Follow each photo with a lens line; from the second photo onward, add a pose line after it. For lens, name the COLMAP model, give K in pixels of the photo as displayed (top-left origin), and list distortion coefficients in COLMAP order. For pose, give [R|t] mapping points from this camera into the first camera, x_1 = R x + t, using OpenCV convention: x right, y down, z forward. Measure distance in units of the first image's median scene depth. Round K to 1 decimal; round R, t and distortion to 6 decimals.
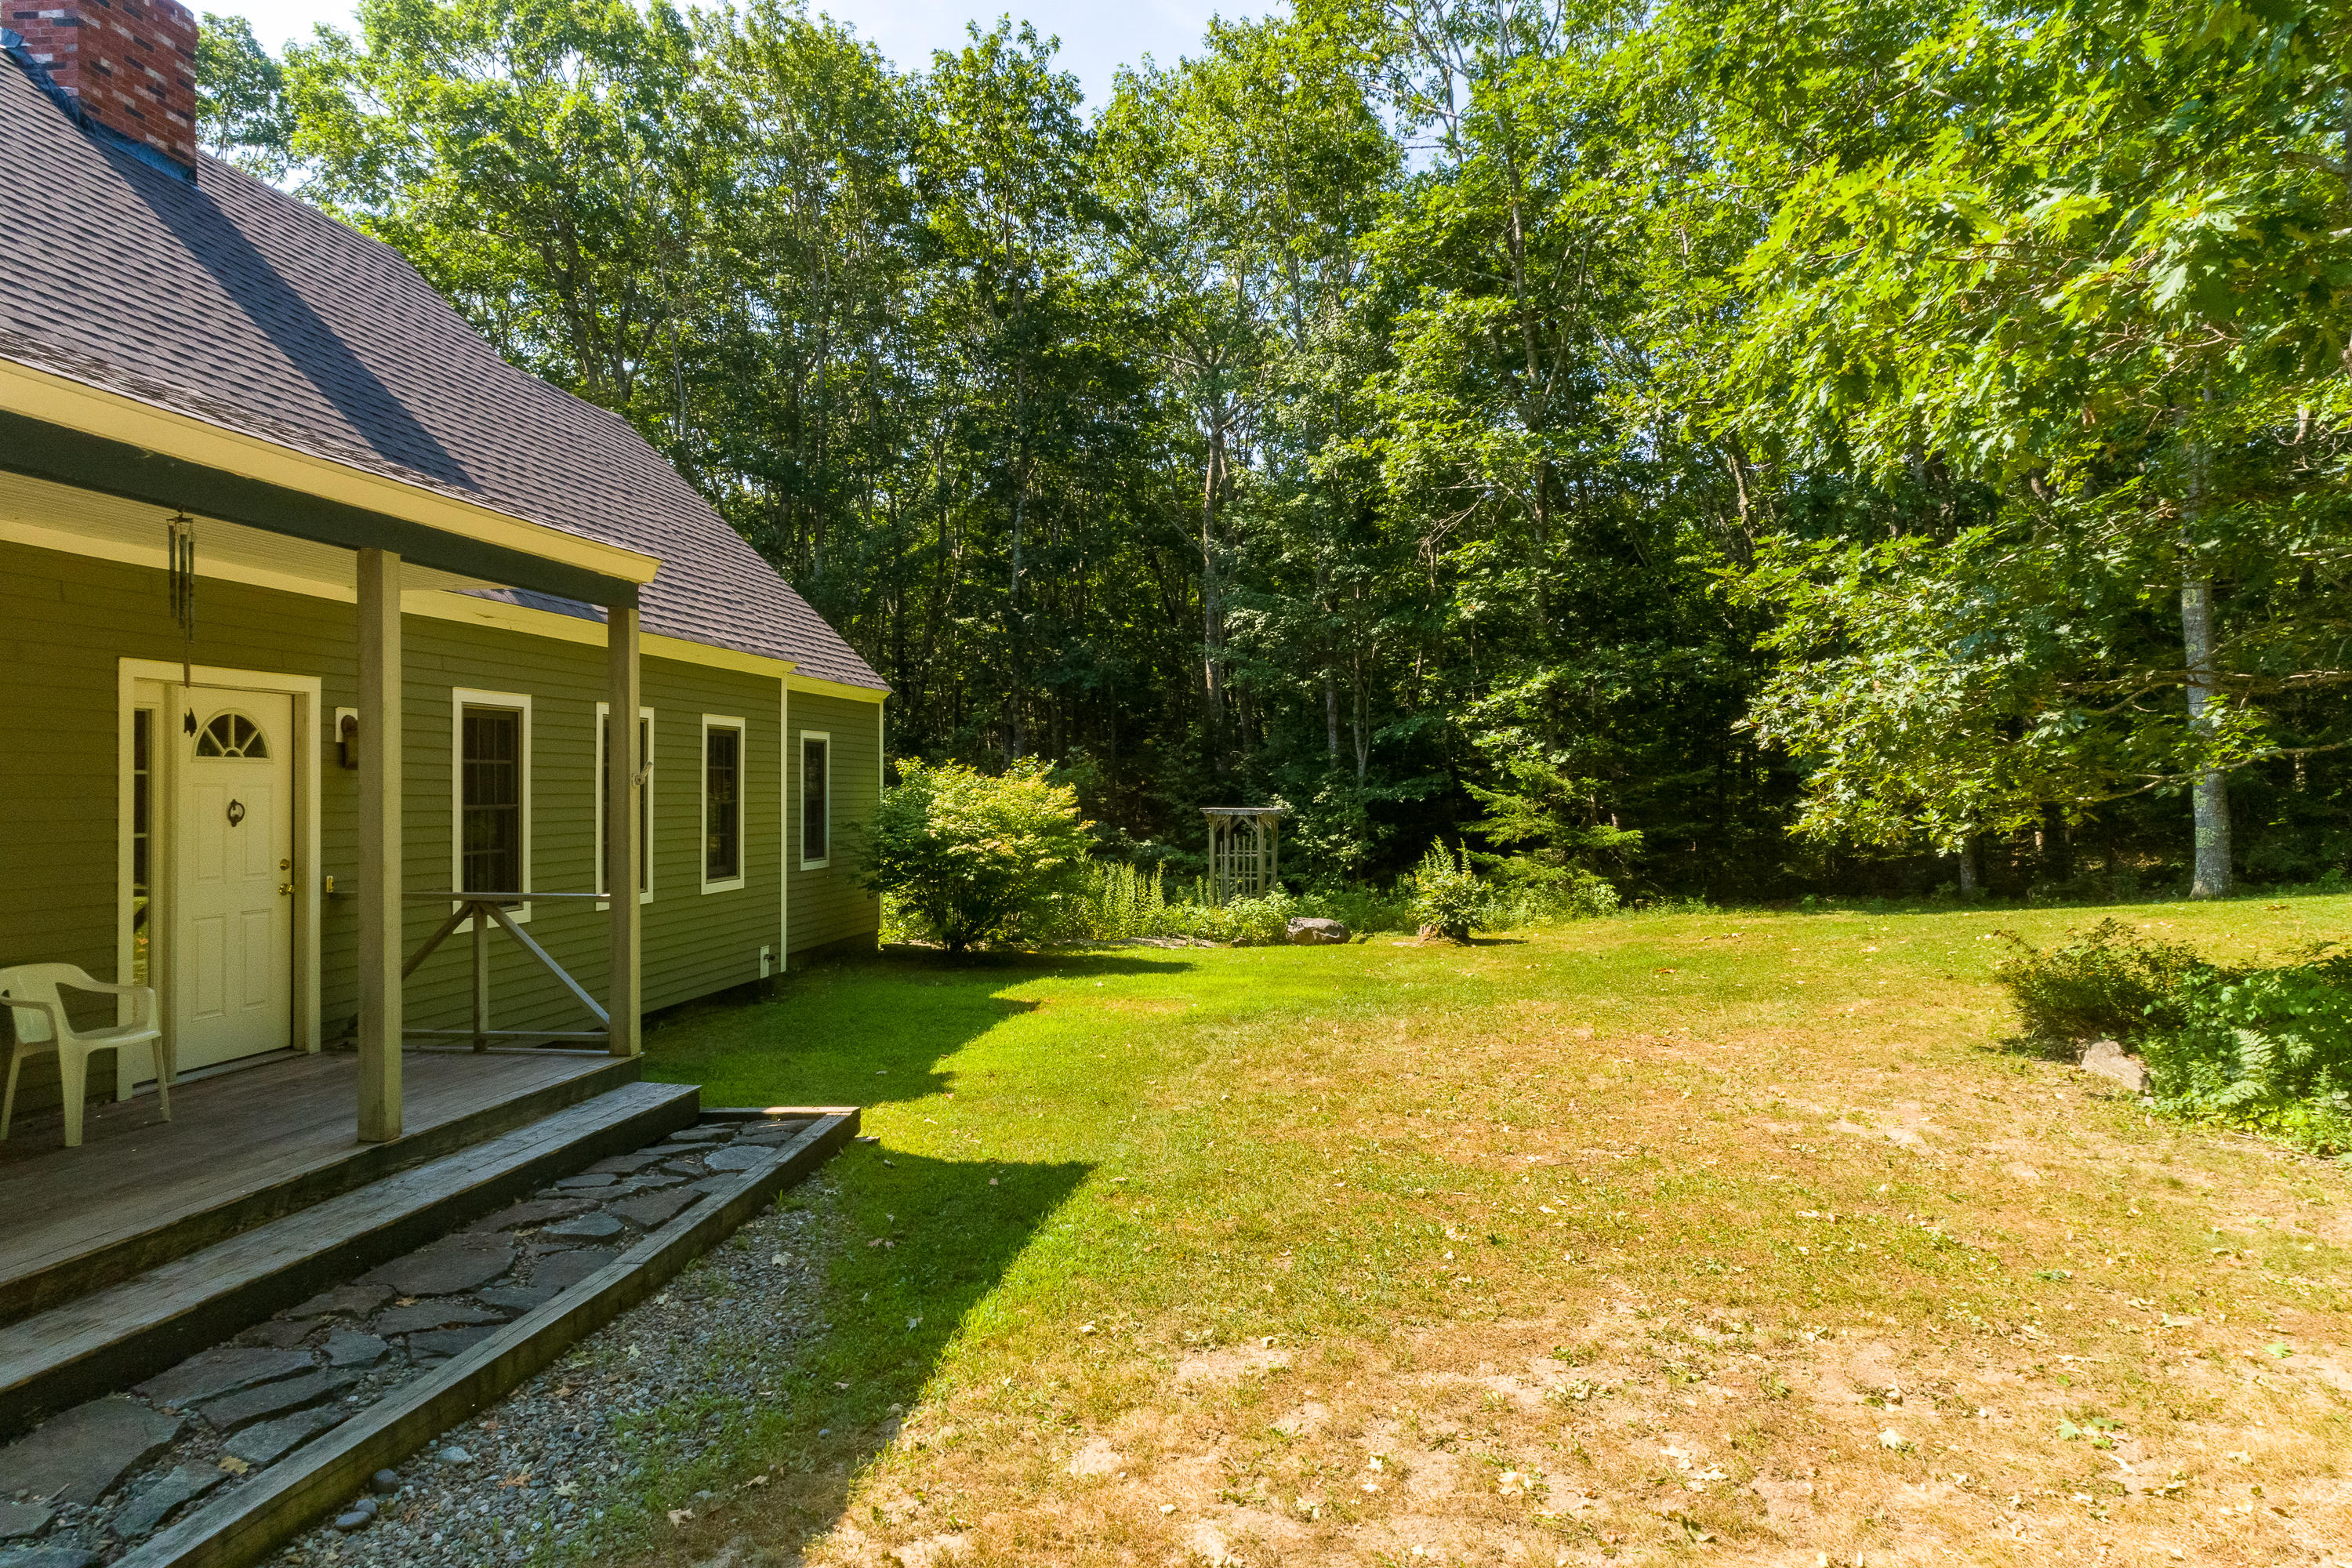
lens RADIAL K [[1572.0, 0, 1176.0], [0, 1572.0, 784.0], [0, 0, 1]] dist [0.022869, 0.006889]
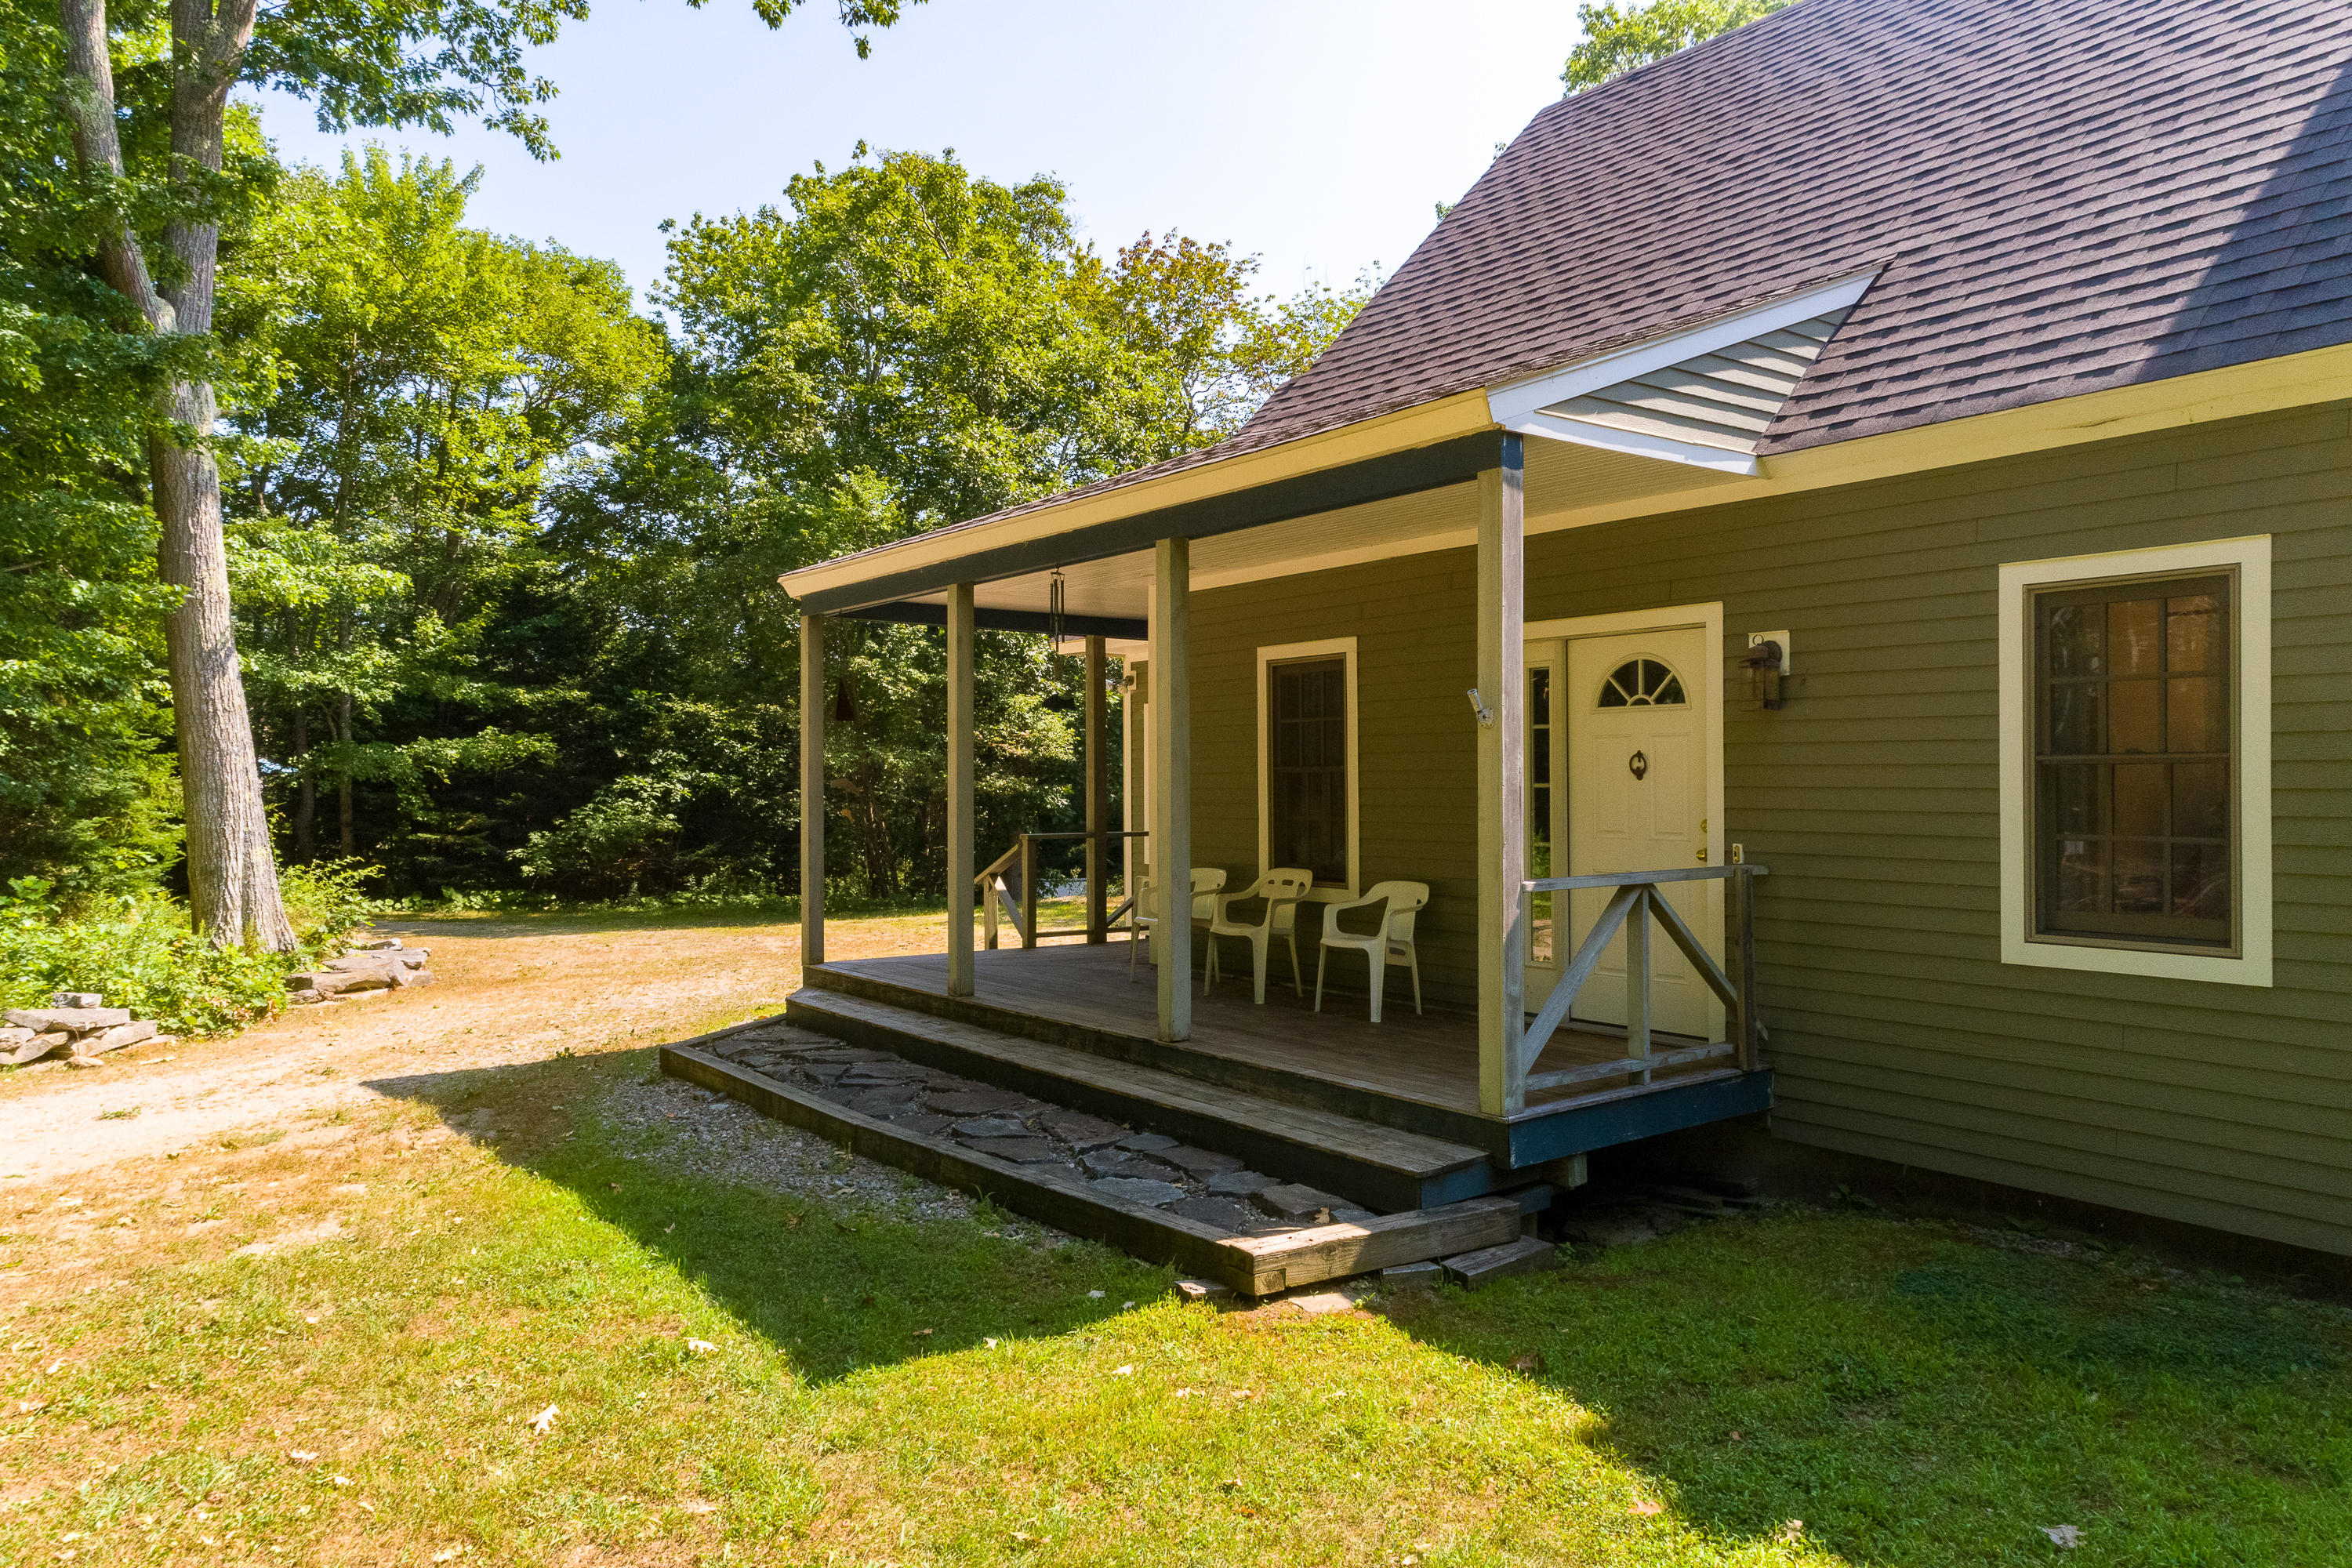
lens RADIAL K [[1572.0, 0, 1176.0], [0, 1572.0, 784.0], [0, 0, 1]] dist [0.022869, 0.006889]
pose [[-0.708897, 0.029835, -0.704680, 0.230547], [0.025090, 0.999539, 0.017078, 0.005814], [0.704865, -0.005573, -0.709319, 1.342003]]
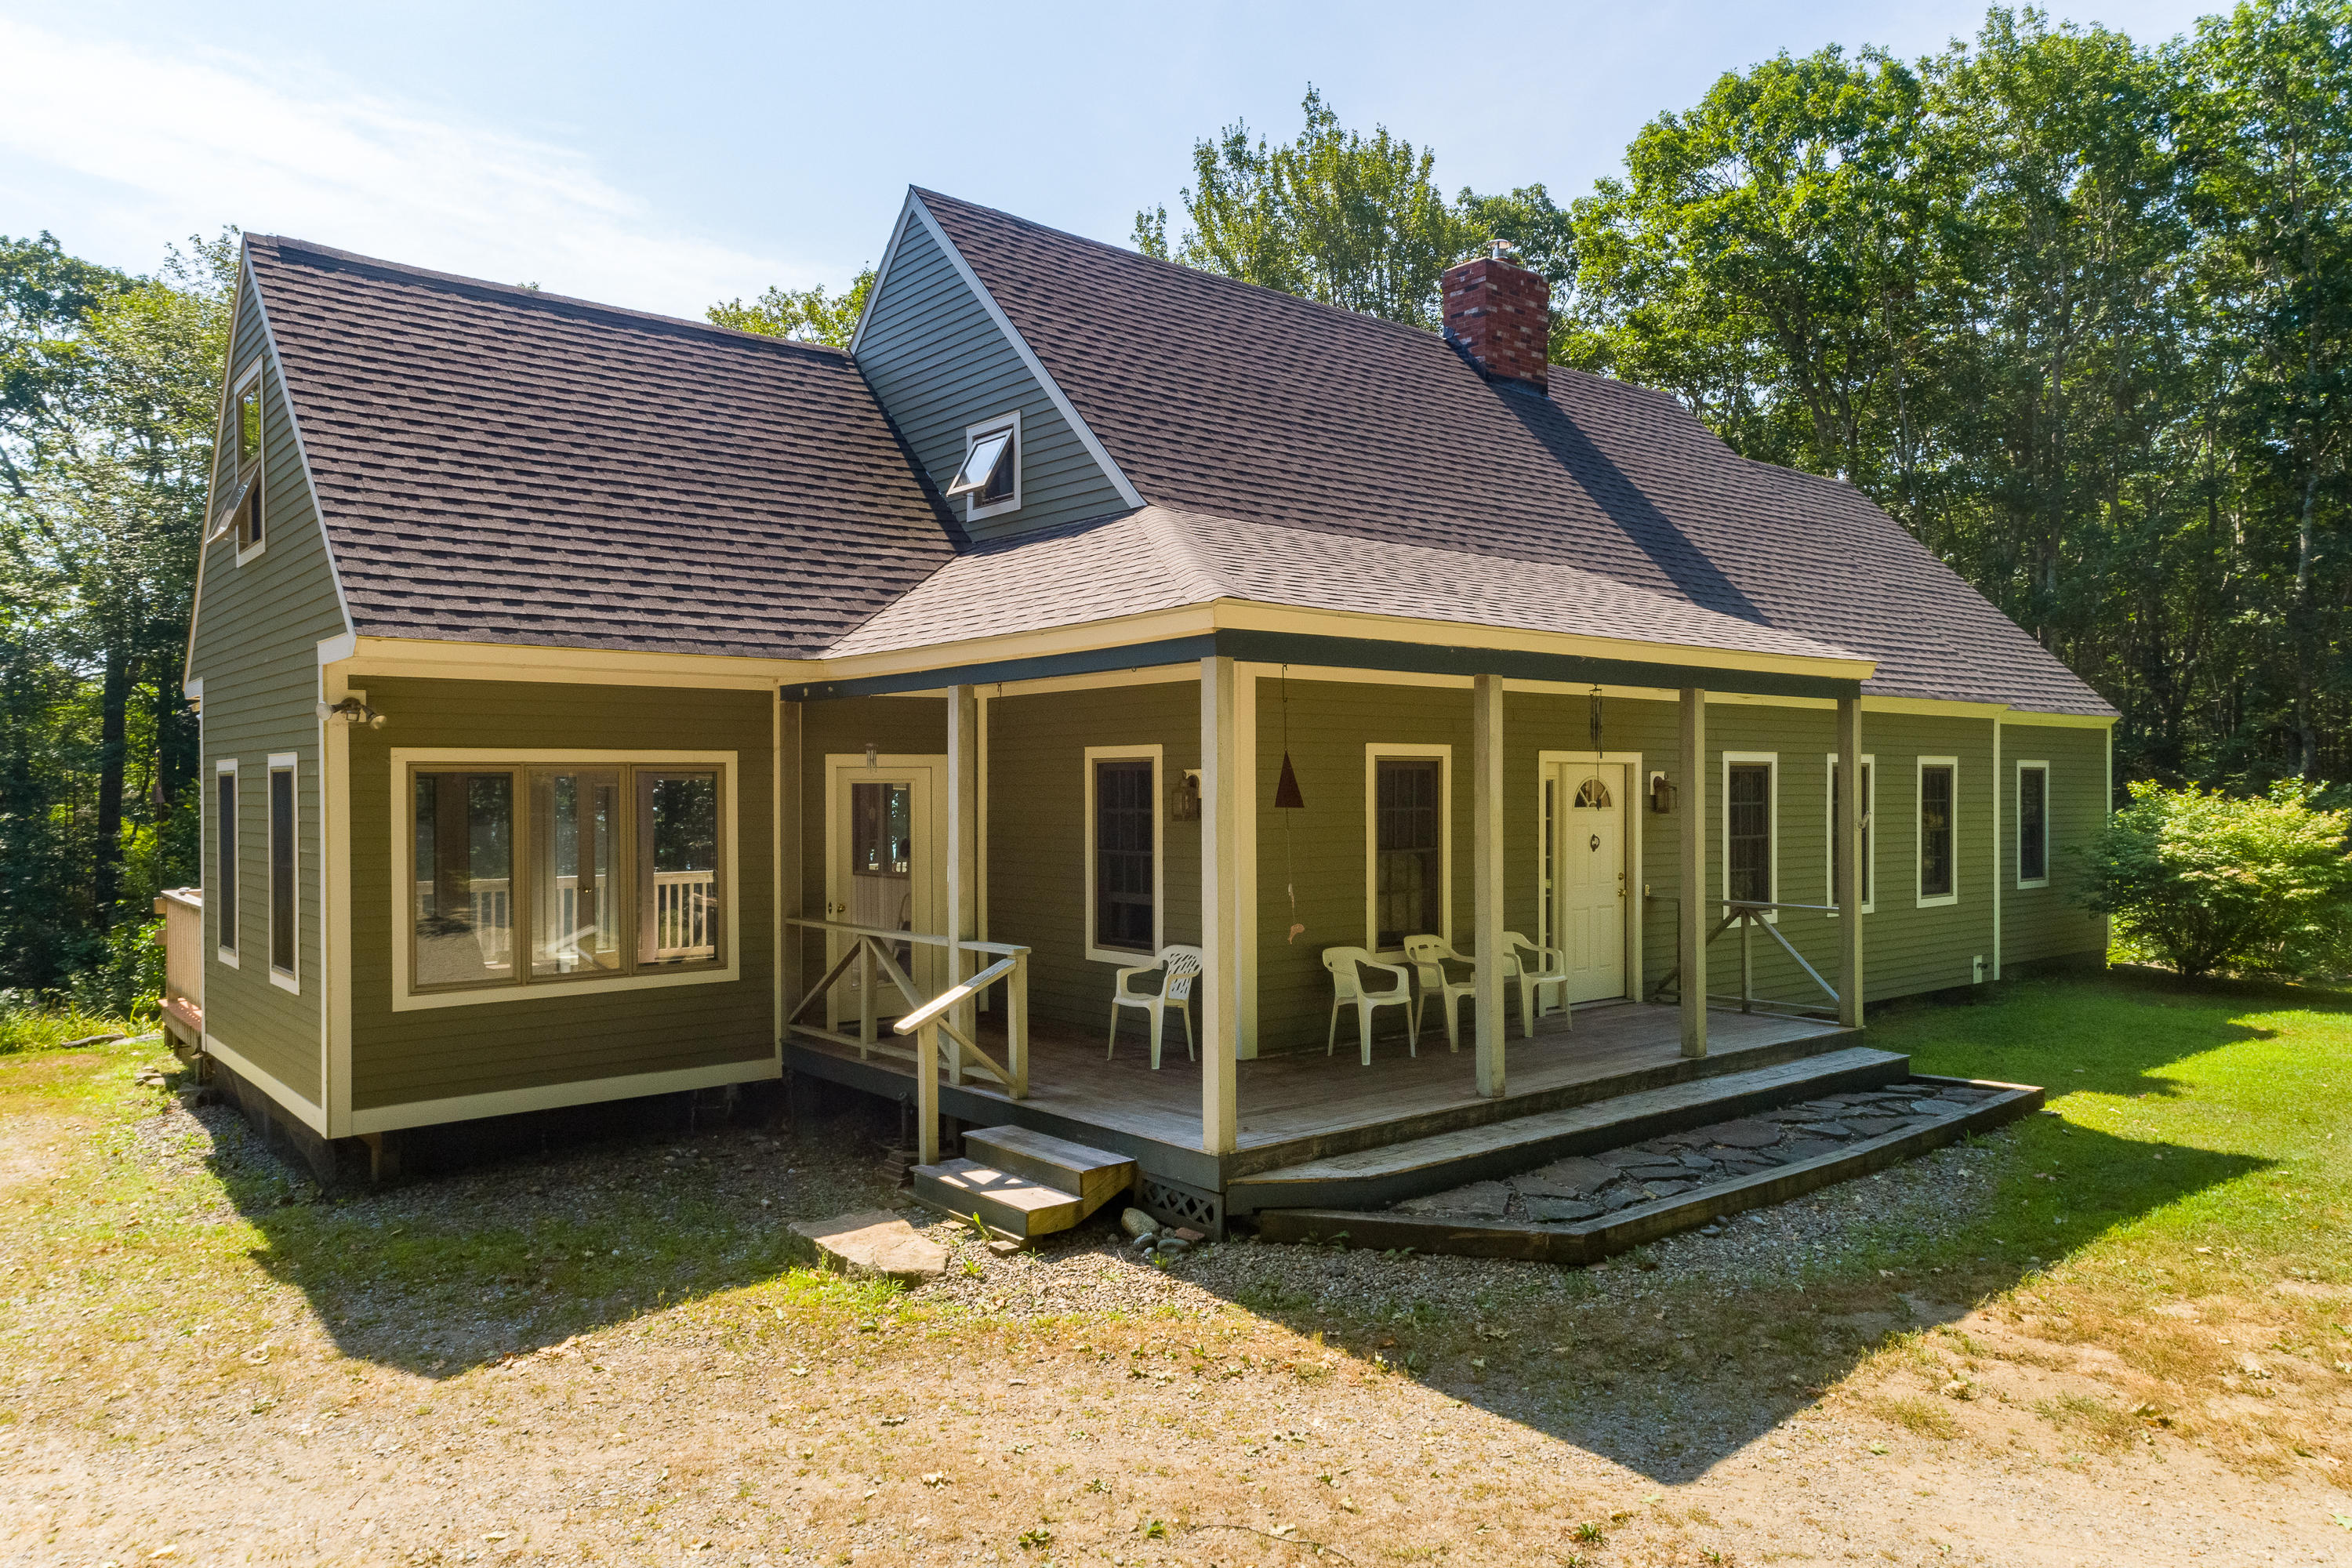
lens RADIAL K [[1572.0, 0, 1176.0], [0, 1572.0, 784.0], [0, 0, 1]] dist [0.022869, 0.006889]
pose [[0.738563, -0.000062, -0.674185, 0.135692], [0.001291, 0.999998, 0.001323, -0.038743], [0.674183, -0.001847, 0.738562, -0.387850]]
